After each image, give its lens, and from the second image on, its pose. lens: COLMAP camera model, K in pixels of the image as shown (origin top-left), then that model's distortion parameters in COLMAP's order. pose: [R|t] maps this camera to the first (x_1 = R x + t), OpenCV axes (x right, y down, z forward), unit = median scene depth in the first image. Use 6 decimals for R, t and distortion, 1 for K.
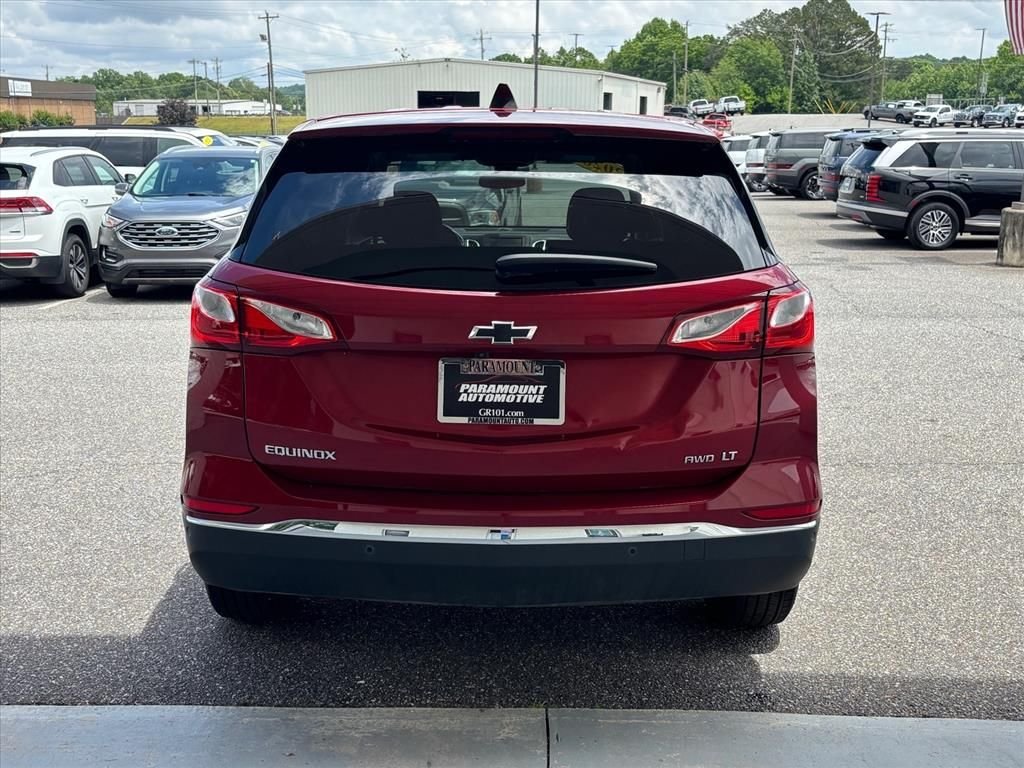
lens RADIAL K [[1151.3, 0, 540.9], [0, 1151.3, 390.7], [0, 0, 1]] dist [0.021425, -0.050606]
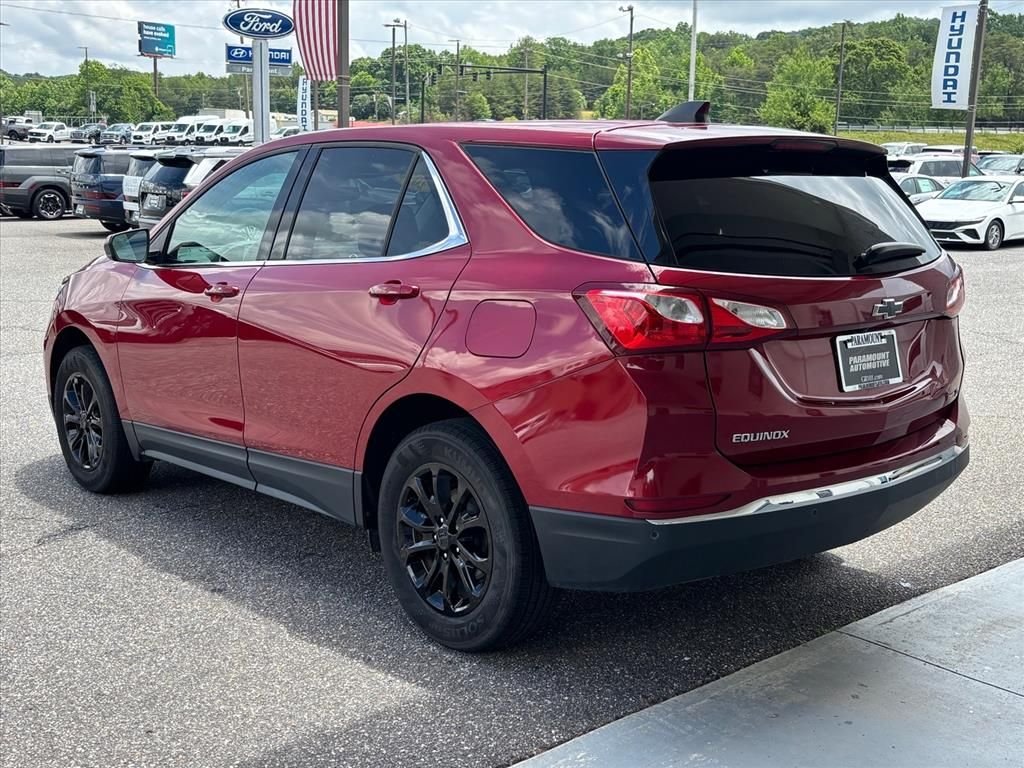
lens RADIAL K [[1151.3, 0, 540.9], [0, 1151.3, 390.7], [0, 0, 1]] dist [0.021425, -0.050606]
pose [[0.762585, -0.122408, 0.635200, -0.944756], [0.132068, 0.990712, 0.032365, -0.045981], [-0.633263, 0.059208, 0.771669, 0.263847]]
